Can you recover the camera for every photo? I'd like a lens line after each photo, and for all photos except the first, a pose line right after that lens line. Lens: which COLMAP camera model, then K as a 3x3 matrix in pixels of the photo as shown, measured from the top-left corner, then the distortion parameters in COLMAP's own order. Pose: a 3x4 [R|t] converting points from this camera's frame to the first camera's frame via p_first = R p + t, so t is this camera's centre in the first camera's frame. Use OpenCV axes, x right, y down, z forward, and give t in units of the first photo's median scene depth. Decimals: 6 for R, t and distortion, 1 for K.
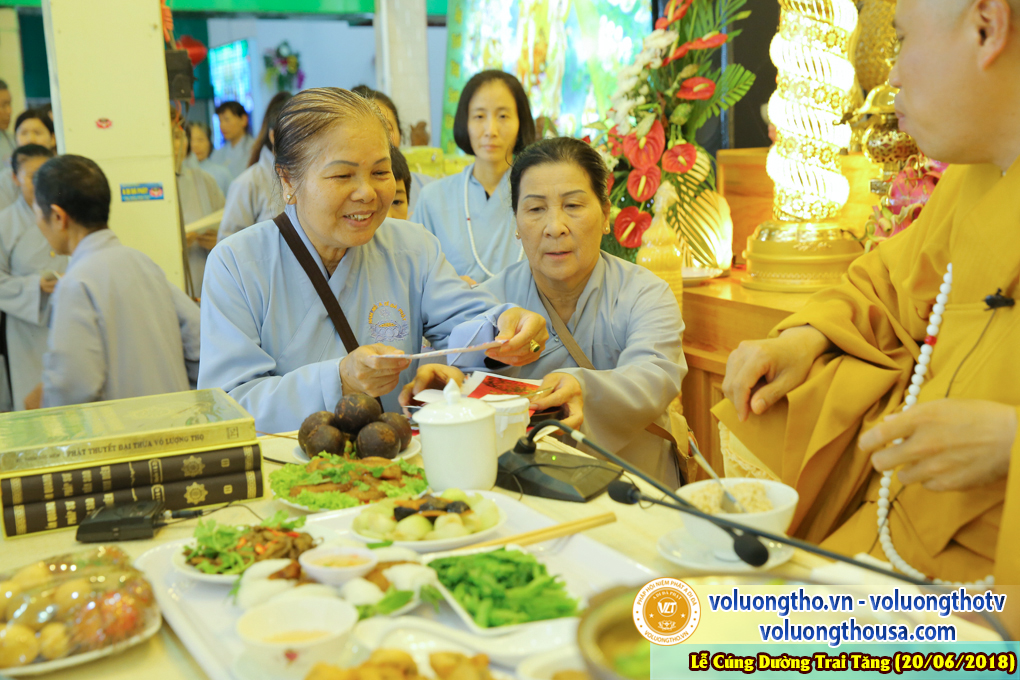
lens RADIAL K [[1370.5, 0, 510.5], [0, 1370.5, 341.4], [0, 0, 1]] dist [0.082180, 0.000000]
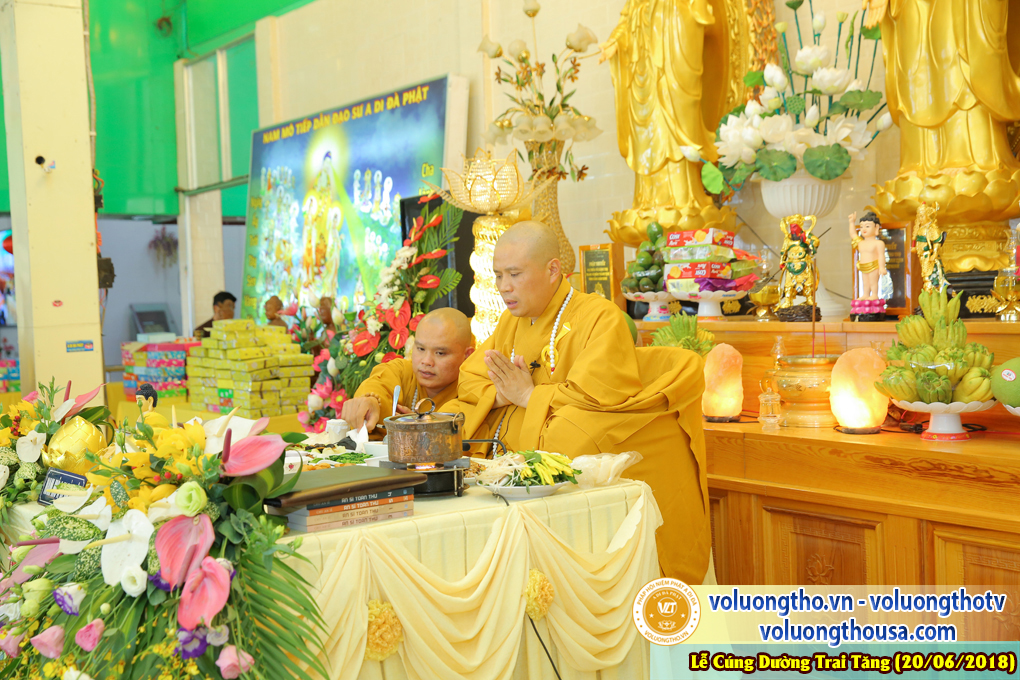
lens RADIAL K [[1313.6, 0, 511.2], [0, 1313.6, 339.5], [0, 0, 1]] dist [0.033328, 0.000000]
pose [[0.983511, -0.006024, 0.180748, -0.052403], [0.029151, 0.991656, -0.125574, 0.084313], [-0.178483, 0.128772, 0.975480, -0.535834]]
